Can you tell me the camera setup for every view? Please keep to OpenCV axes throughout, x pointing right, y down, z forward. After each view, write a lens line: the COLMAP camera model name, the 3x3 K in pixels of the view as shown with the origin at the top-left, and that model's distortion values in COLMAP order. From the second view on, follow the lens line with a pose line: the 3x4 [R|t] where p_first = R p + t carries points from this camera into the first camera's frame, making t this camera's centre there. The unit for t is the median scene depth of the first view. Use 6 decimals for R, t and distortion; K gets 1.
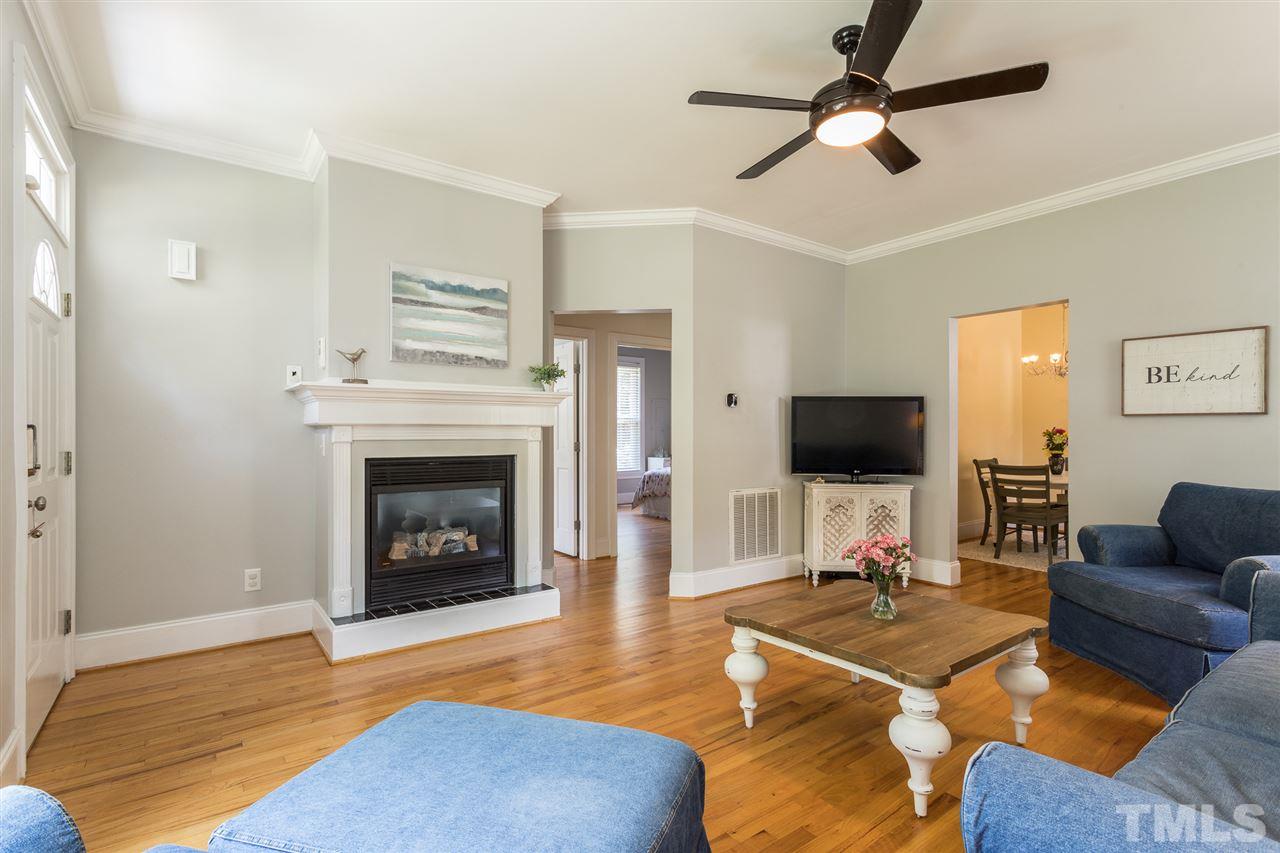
lens RADIAL K [[613.2, 0, 636.3], [0, 613.2, 433.5], [0, 0, 1]] dist [-0.001454, 0.000149]
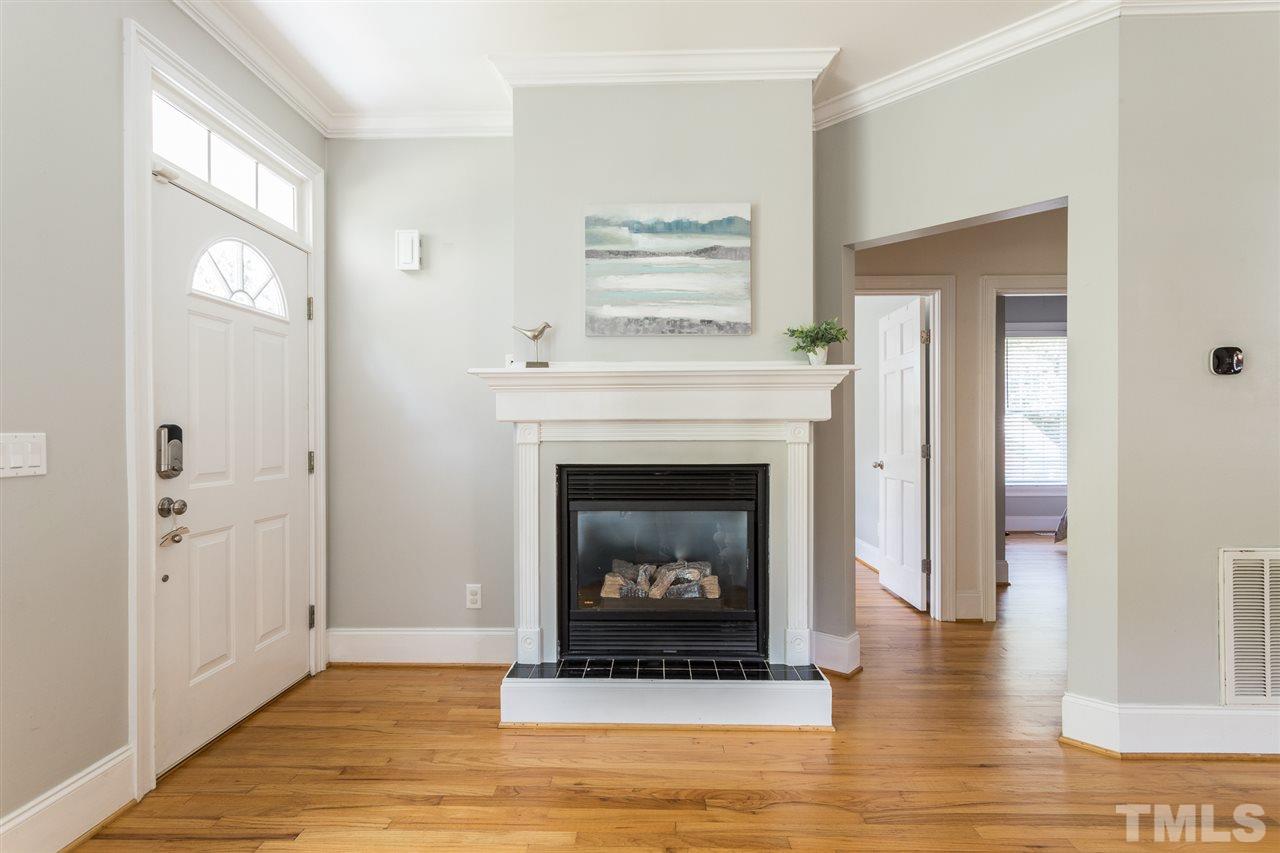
lens RADIAL K [[613.2, 0, 636.3], [0, 613.2, 433.5], [0, 0, 1]] dist [-0.001454, 0.000149]
pose [[0.788765, -0.002143, -0.614691, 0.105621], [0.002977, 0.999996, 0.000334, 0.001468], [0.614688, -0.002094, 0.788768, 0.413995]]
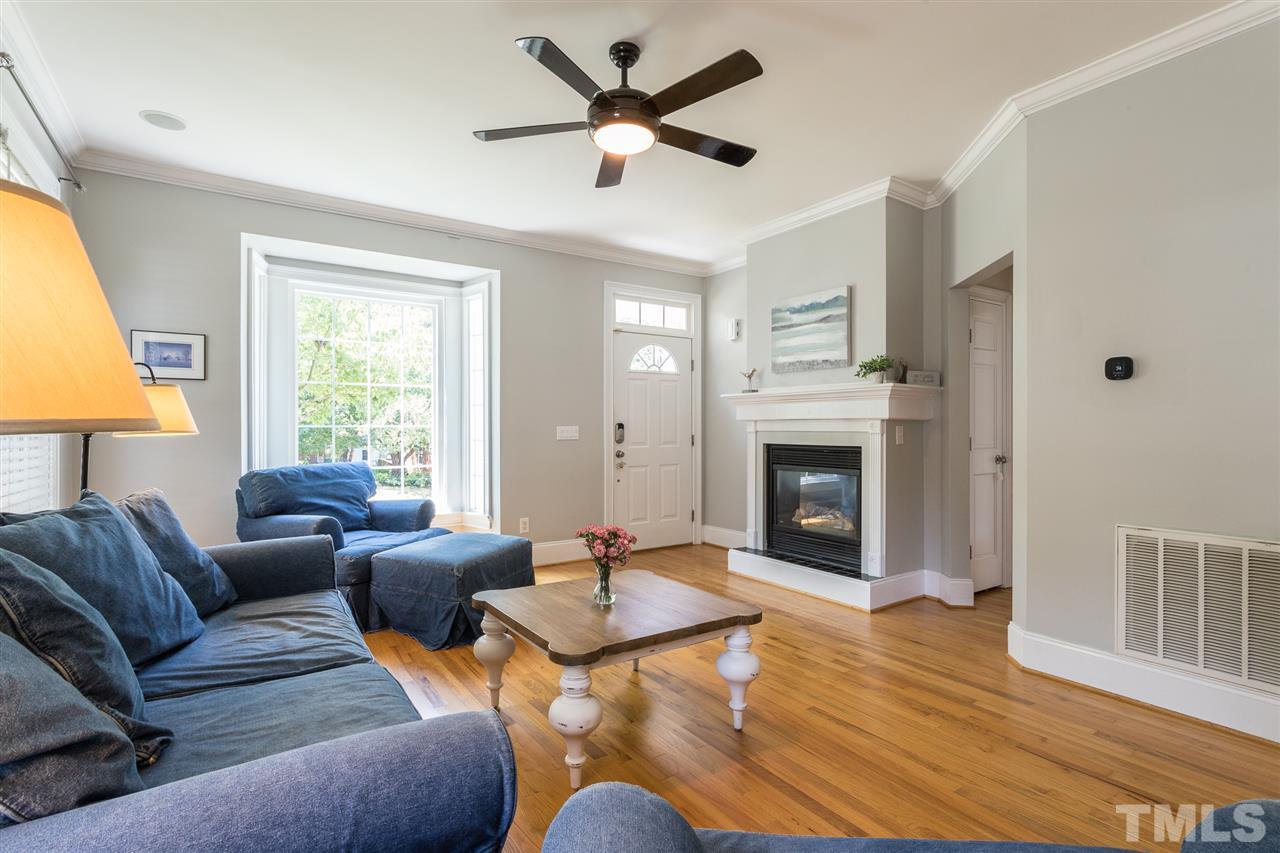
lens RADIAL K [[611.2, 0, 640.0], [0, 611.2, 426.5], [0, 0, 1]] dist [-0.009515, -0.000003]
pose [[-0.036299, 0.000000, -0.999341, 0.921556], [0.000088, 1.000000, -0.000003, 0.000473], [0.999341, -0.000088, -0.036299, 0.702103]]
